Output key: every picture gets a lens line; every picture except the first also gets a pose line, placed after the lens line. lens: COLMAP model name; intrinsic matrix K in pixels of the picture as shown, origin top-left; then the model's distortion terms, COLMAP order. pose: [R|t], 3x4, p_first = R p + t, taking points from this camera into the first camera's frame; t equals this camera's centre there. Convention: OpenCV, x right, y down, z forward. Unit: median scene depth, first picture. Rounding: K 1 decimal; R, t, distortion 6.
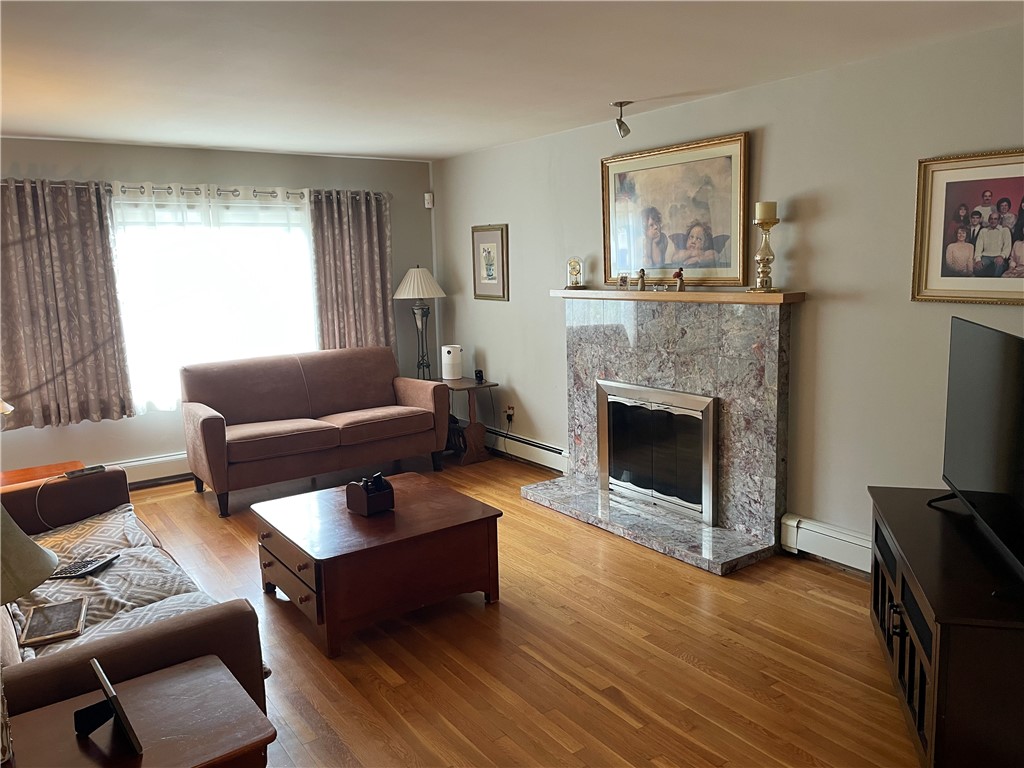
lens RADIAL K [[772.1, 0, 512.0], [0, 772.1, 384.0], [0, 0, 1]] dist [0.115422, -0.175748]
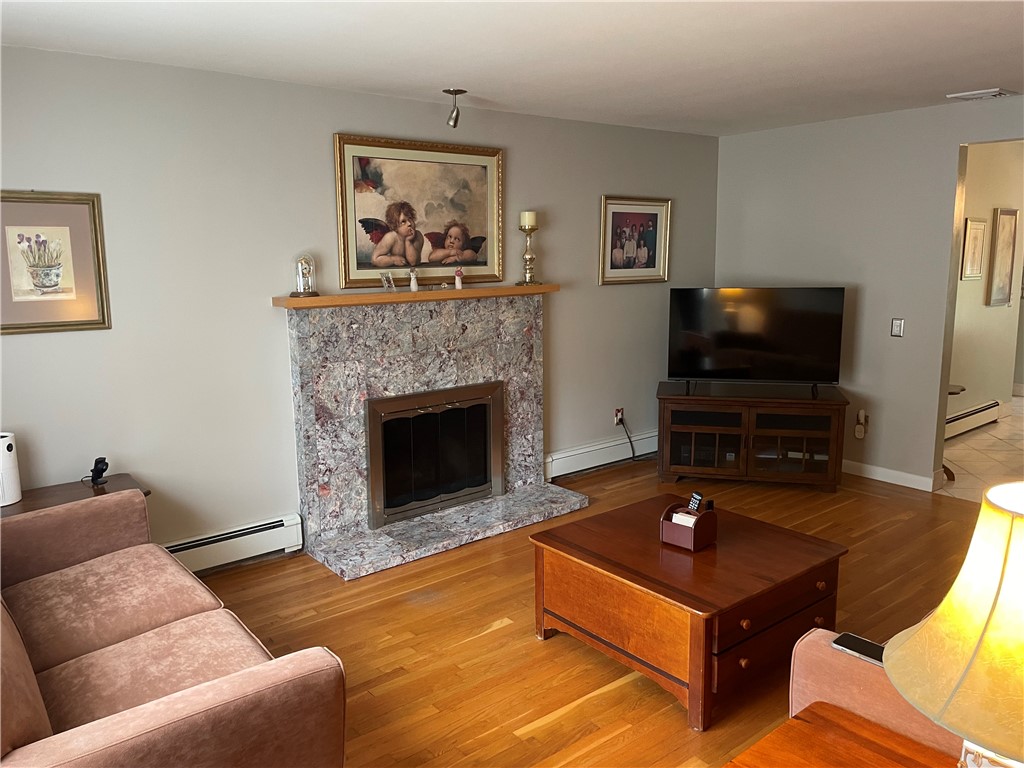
lens RADIAL K [[772.1, 0, 512.0], [0, 772.1, 384.0], [0, 0, 1]] dist [0.115422, -0.175748]
pose [[-0.070858, -0.145653, 0.986795, -0.828494], [0.170914, 0.972878, 0.155872, -0.146188], [-0.982735, 0.179702, -0.044042, 1.009438]]
